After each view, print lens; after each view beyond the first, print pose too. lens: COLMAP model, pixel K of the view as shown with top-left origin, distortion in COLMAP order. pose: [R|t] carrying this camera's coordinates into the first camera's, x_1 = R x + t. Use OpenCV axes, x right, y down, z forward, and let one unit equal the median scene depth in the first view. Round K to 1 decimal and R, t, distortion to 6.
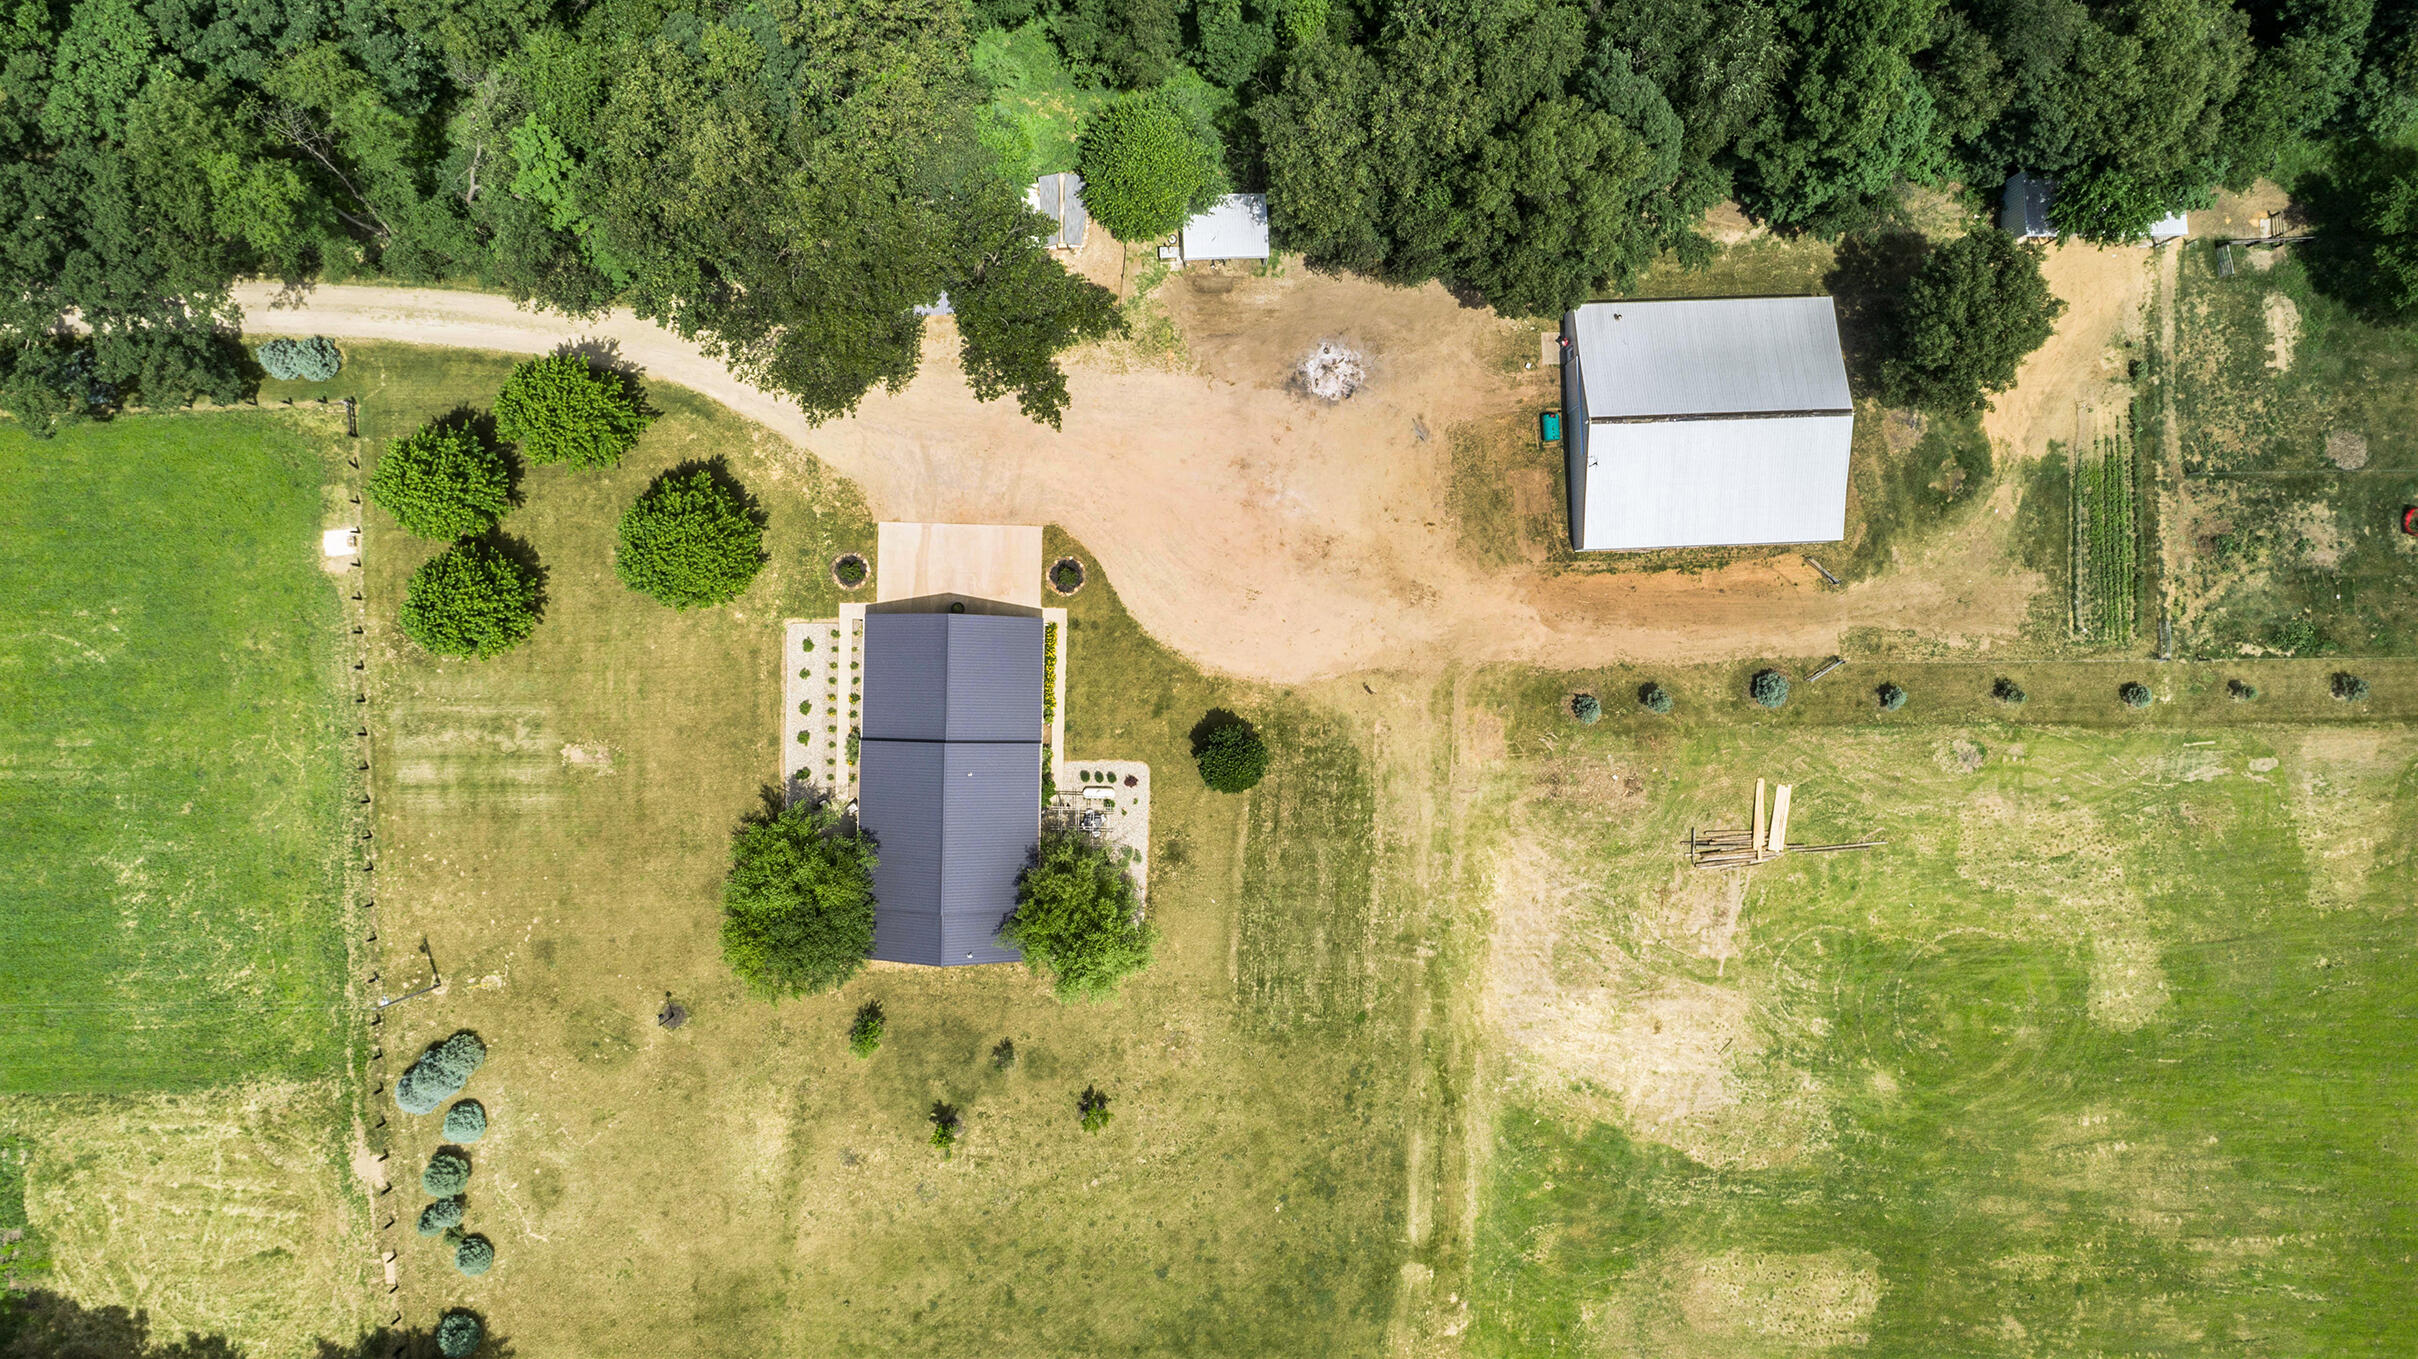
lens RADIAL K [[1620.9, 0, 1209.0], [0, 1620.9, 679.5], [0, 0, 1]] dist [-0.010491, 0.000686]
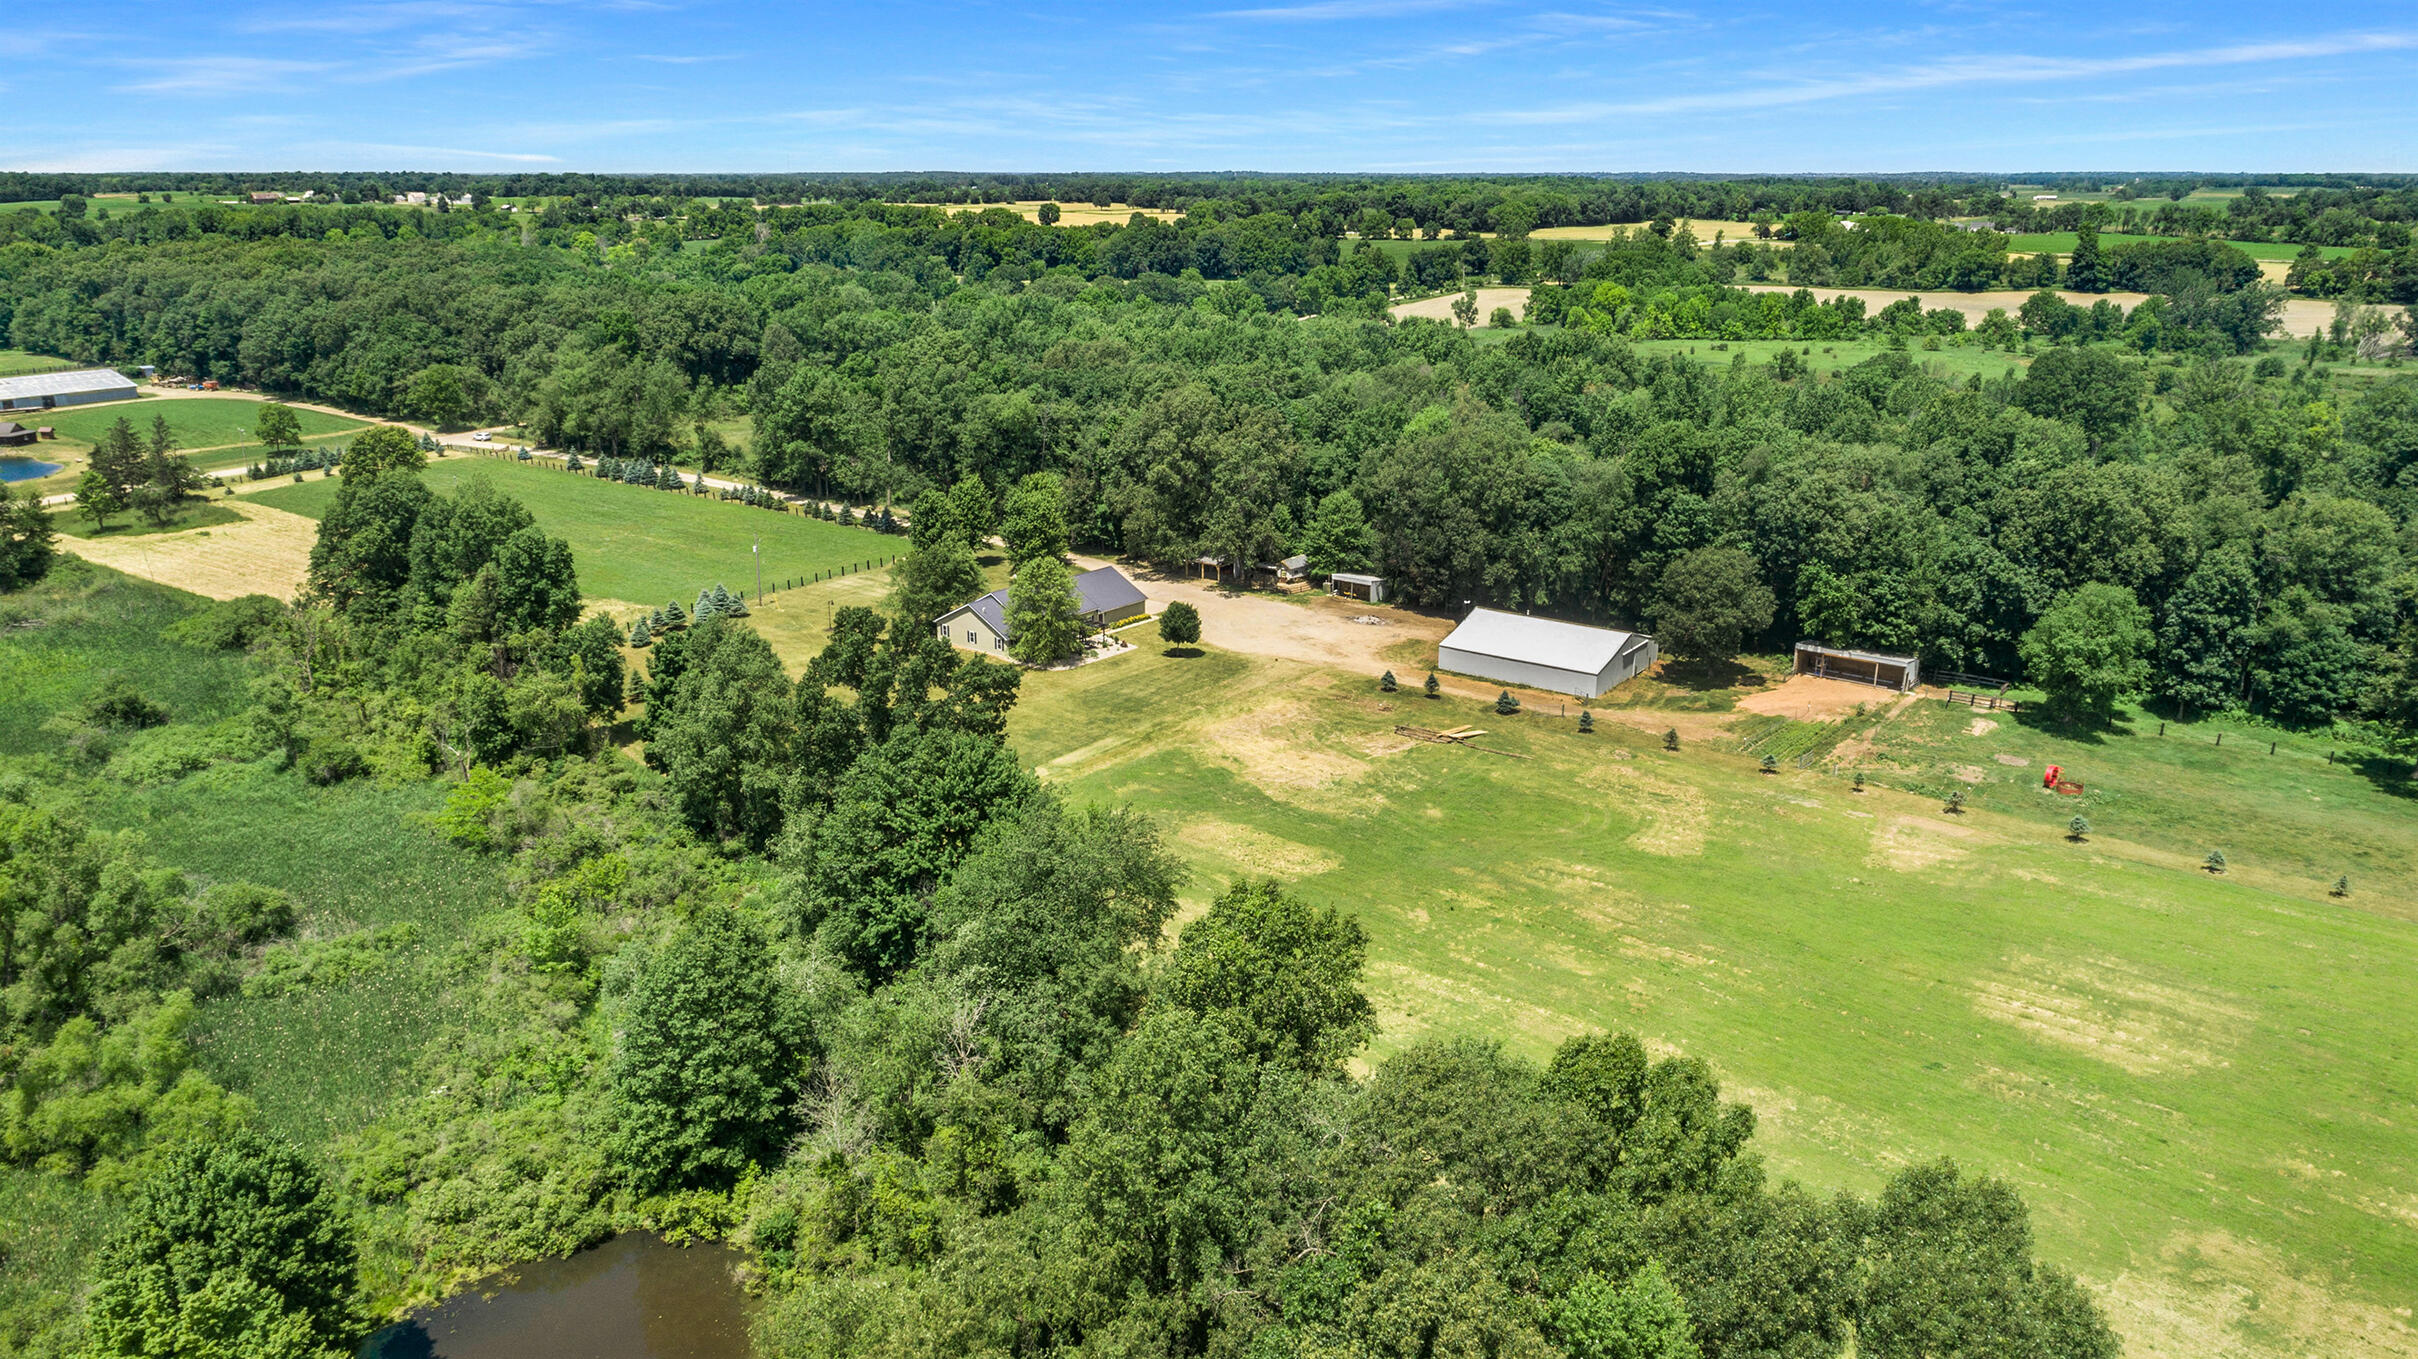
lens RADIAL K [[1620.9, 0, 1209.0], [0, 1620.9, 679.5], [0, 0, 1]] dist [-0.010491, 0.000686]
pose [[0.782427, 0.154388, -0.603301, 0.987698], [-0.621590, 0.252520, -0.741525, 1.206007], [0.037863, 0.955195, 0.293545, 0.548178]]
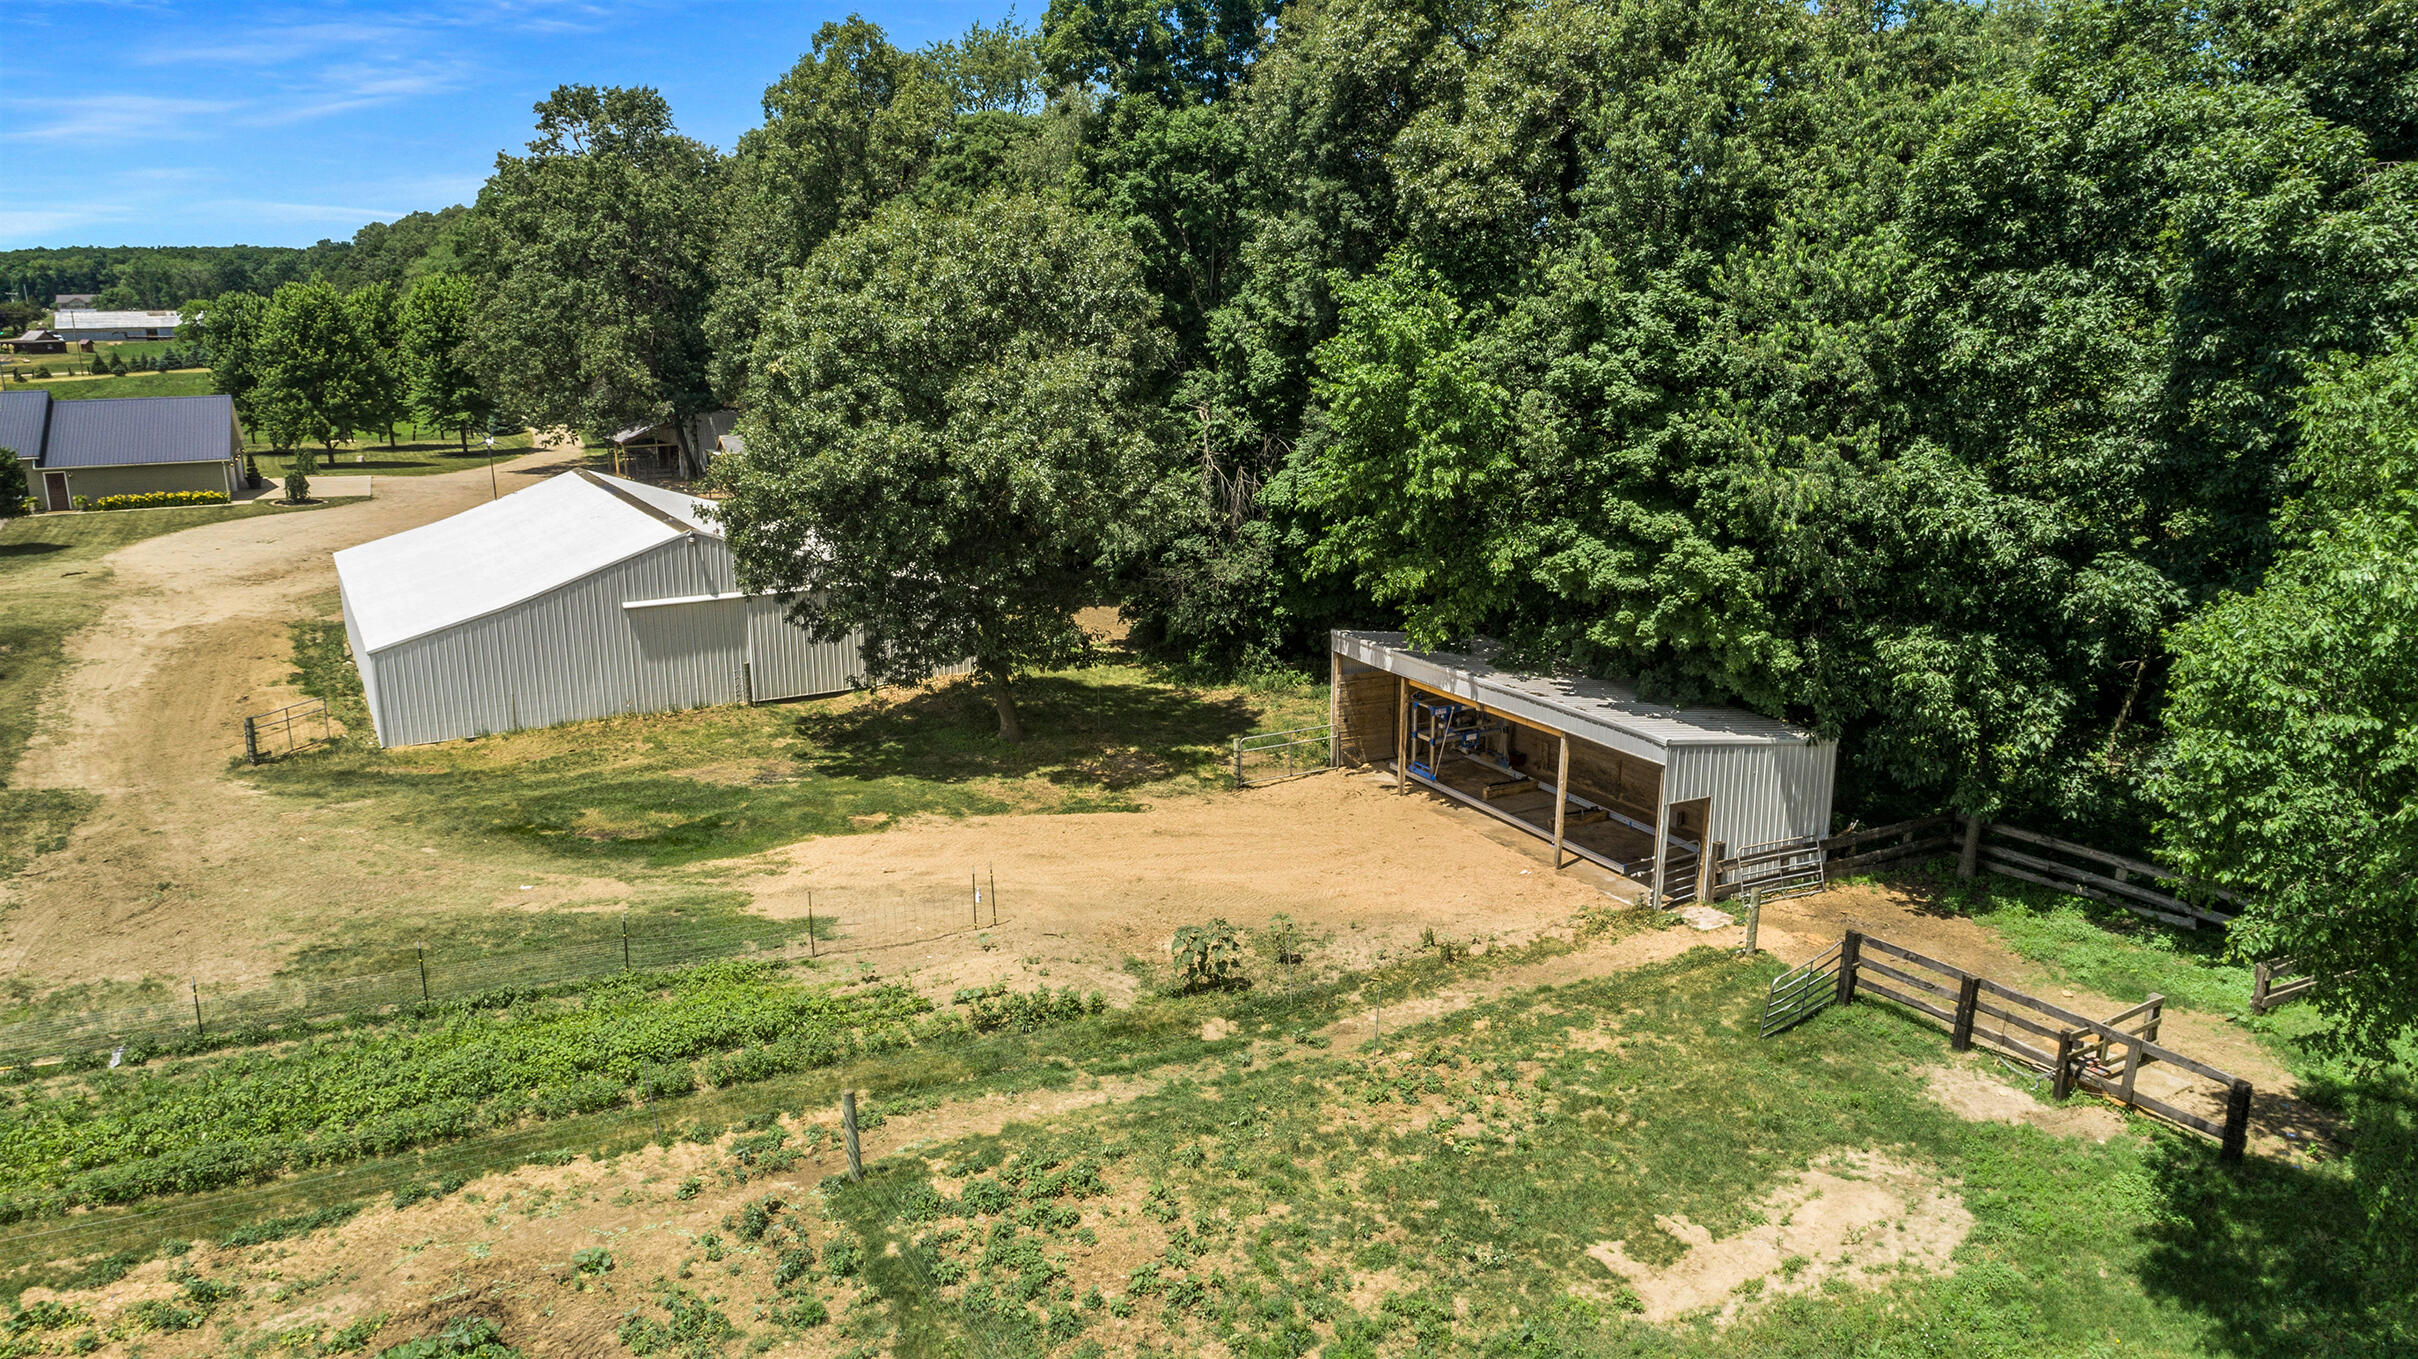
lens RADIAL K [[1620.9, 0, 1209.0], [0, 1620.9, 679.5], [0, 0, 1]] dist [-0.010491, 0.000686]
pose [[0.468746, 0.177906, -0.865232, 0.790754], [-0.882555, 0.135421, -0.450286, -0.087909], [0.037063, 0.974685, 0.220490, 0.914519]]
